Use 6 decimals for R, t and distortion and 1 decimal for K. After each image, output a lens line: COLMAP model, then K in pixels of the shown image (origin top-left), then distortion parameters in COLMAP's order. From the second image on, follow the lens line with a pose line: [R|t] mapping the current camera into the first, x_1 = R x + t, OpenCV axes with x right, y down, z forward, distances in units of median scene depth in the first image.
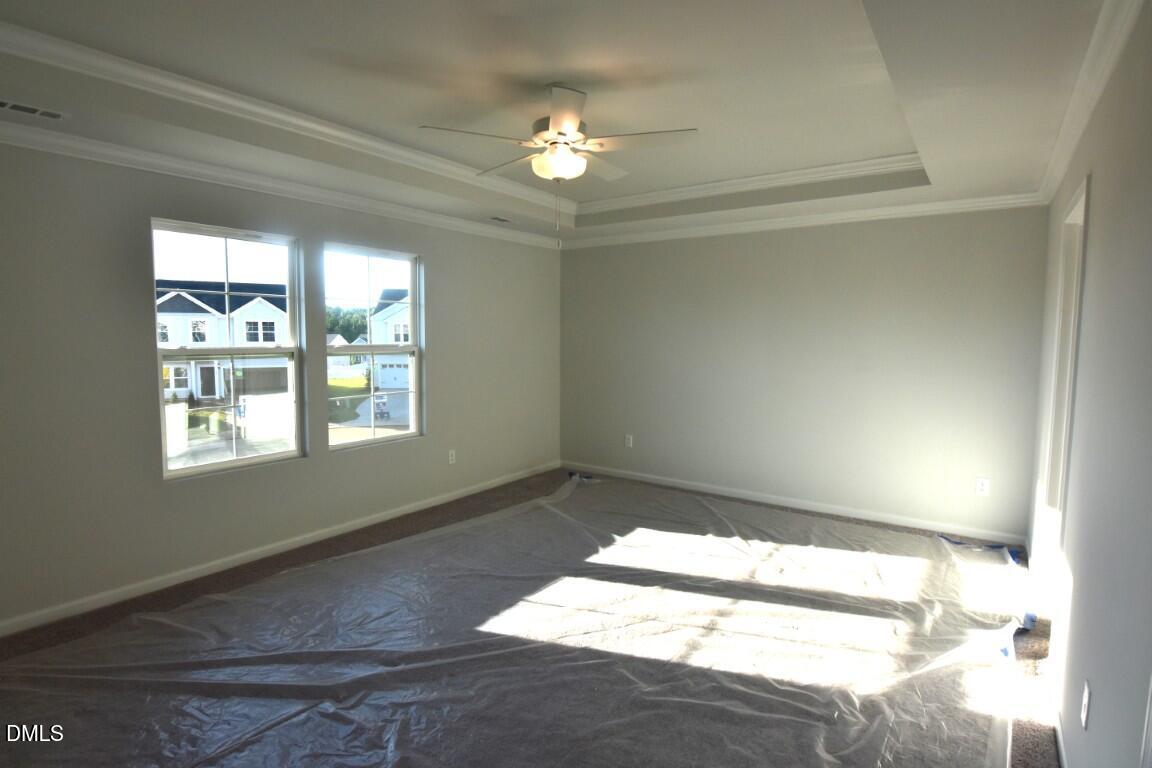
lens RADIAL K [[561.6, 0, 573.2], [0, 561.6, 379.4], [0, 0, 1]] dist [-0.009923, -0.006898]
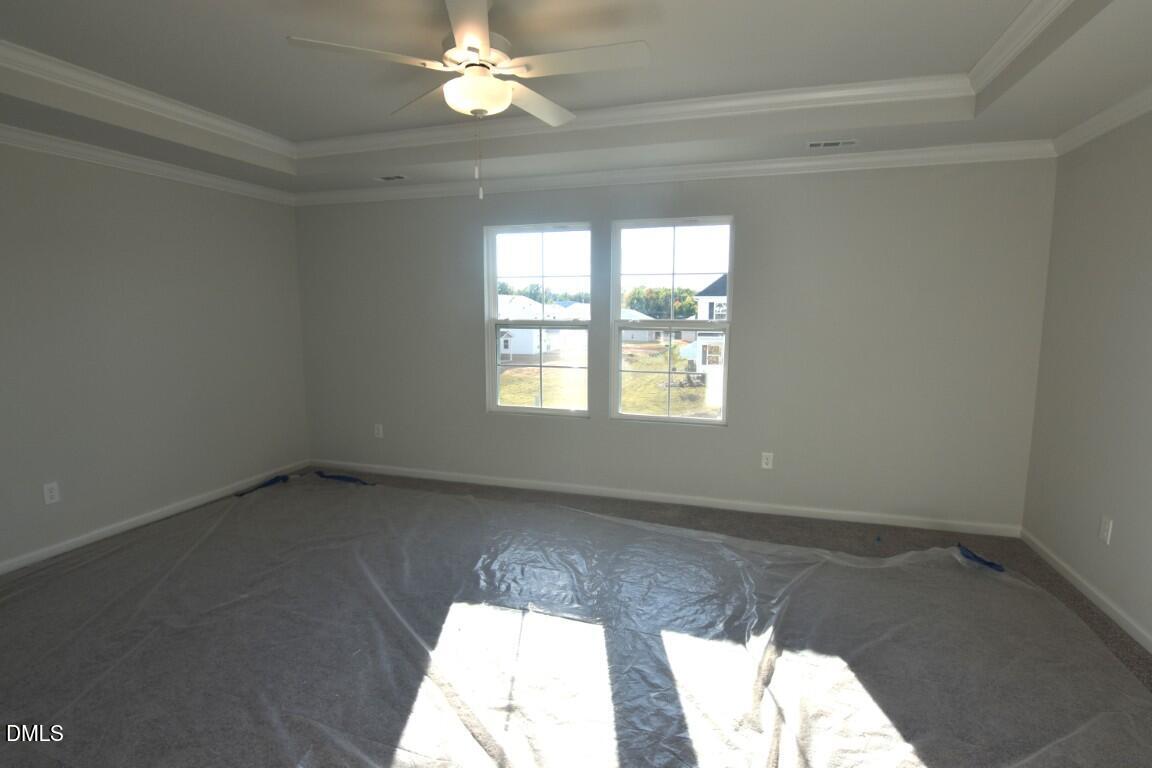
lens RADIAL K [[545.1, 0, 582.9], [0, 545.1, 378.8], [0, 0, 1]] dist [0.001727, -0.000123]
pose [[0.348242, 0.110961, -0.930814, 0.515469], [-0.080195, 0.992856, 0.088354, -0.034651], [0.933968, 0.043878, 0.354653, 0.579458]]
